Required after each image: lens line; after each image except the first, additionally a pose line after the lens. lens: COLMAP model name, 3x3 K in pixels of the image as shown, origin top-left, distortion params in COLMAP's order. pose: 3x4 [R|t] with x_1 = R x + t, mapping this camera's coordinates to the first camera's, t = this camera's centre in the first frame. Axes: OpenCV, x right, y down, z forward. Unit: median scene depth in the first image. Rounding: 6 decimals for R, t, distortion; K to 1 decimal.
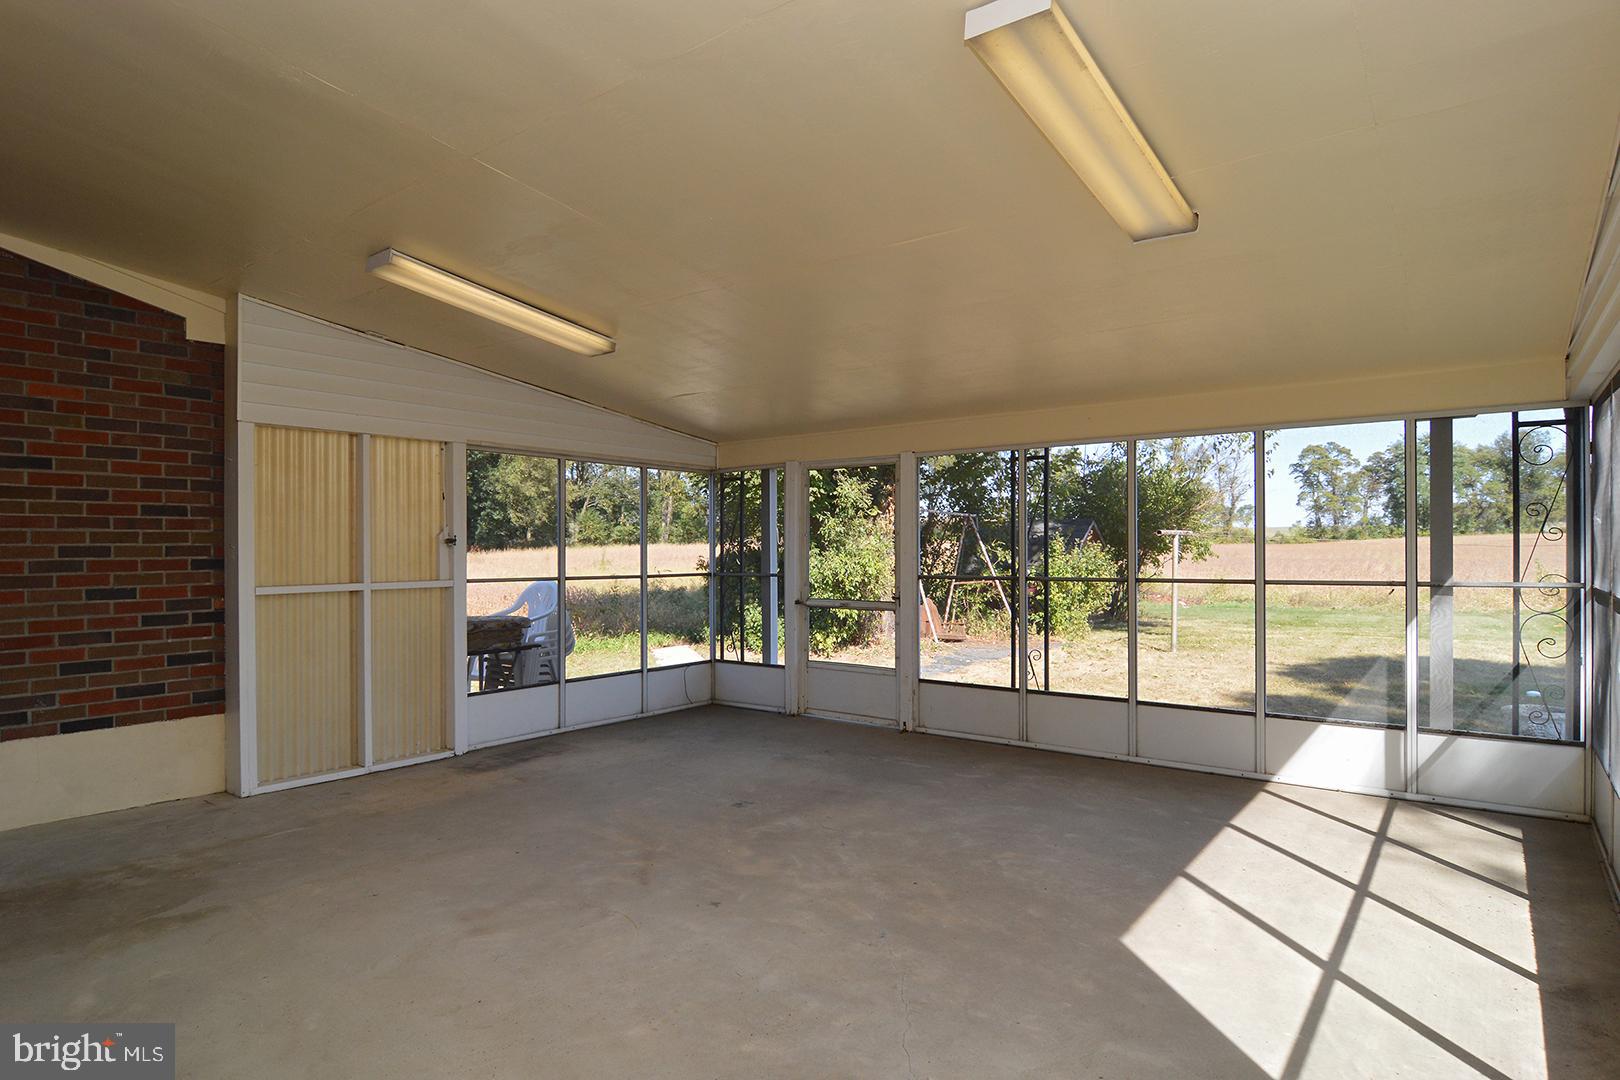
lens RADIAL K [[889.2, 0, 797.3], [0, 889.2, 543.1], [0, 0, 1]] dist [-0.011261, -0.006196]
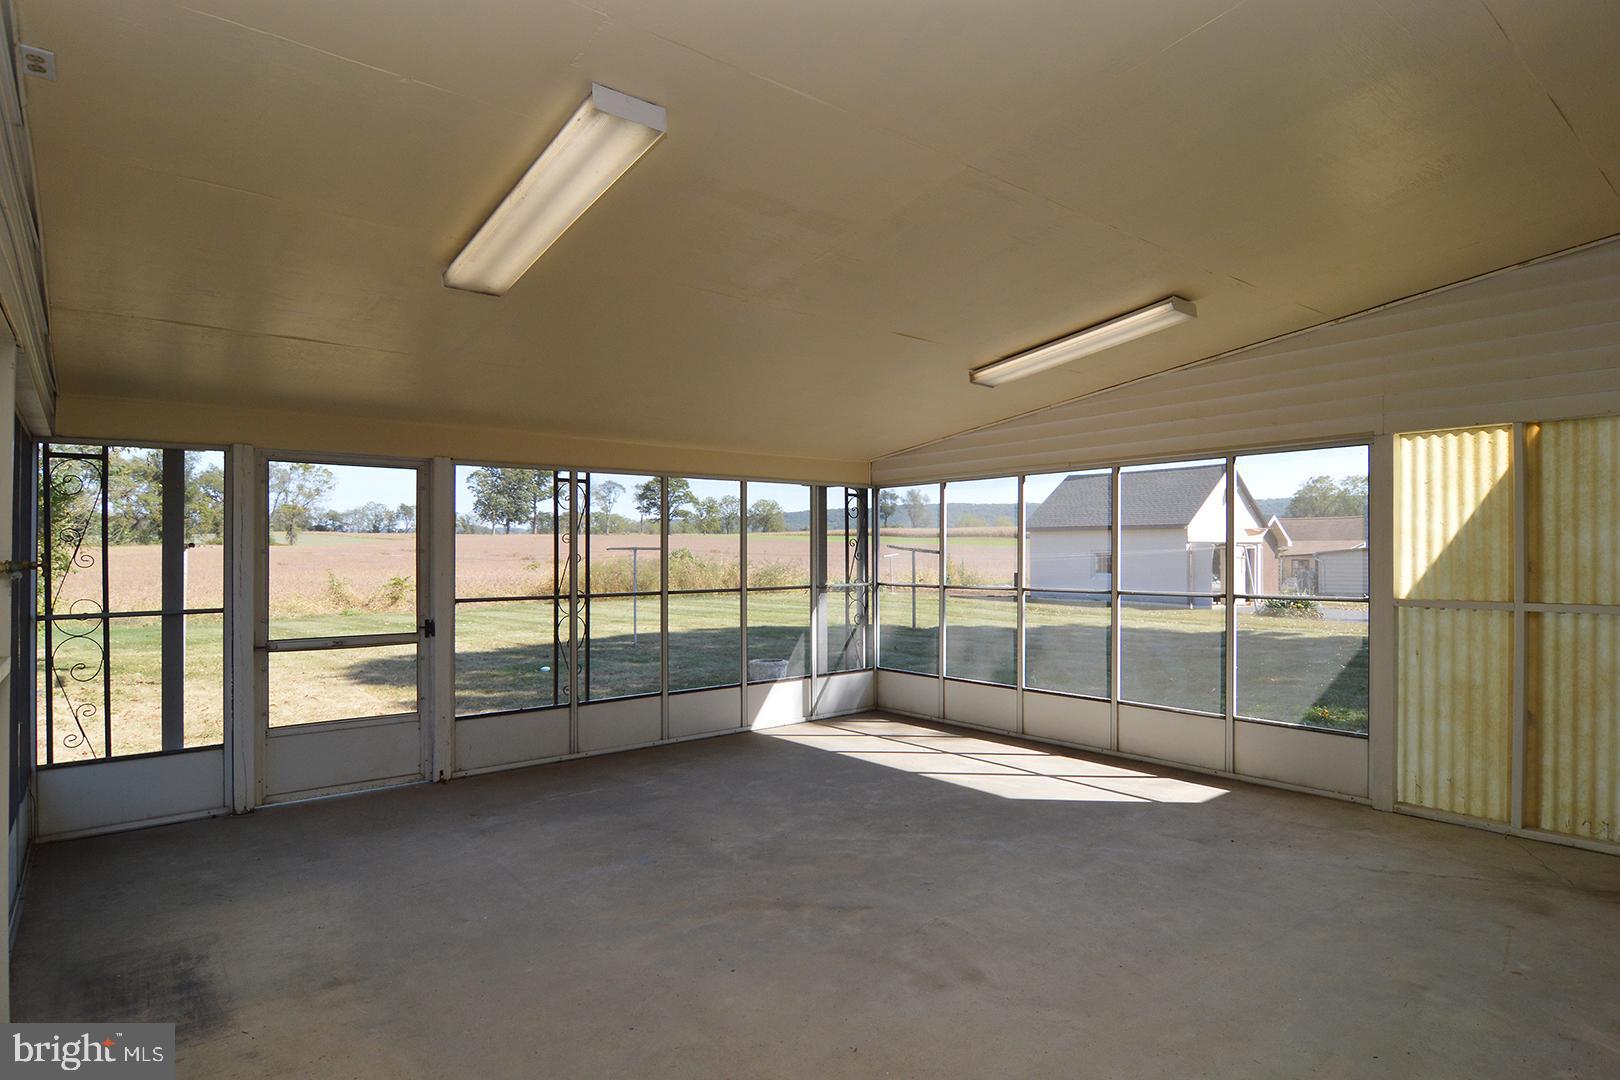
lens RADIAL K [[889.2, 0, 800.3], [0, 889.2, 544.5], [0, 0, 1]] dist [-0.011261, -0.006196]
pose [[0.225321, 0.009407, 0.974239, -0.927601], [-0.000216, 0.999954, -0.009605, -0.016669], [-0.974284, 0.001954, 0.225313, 0.664680]]
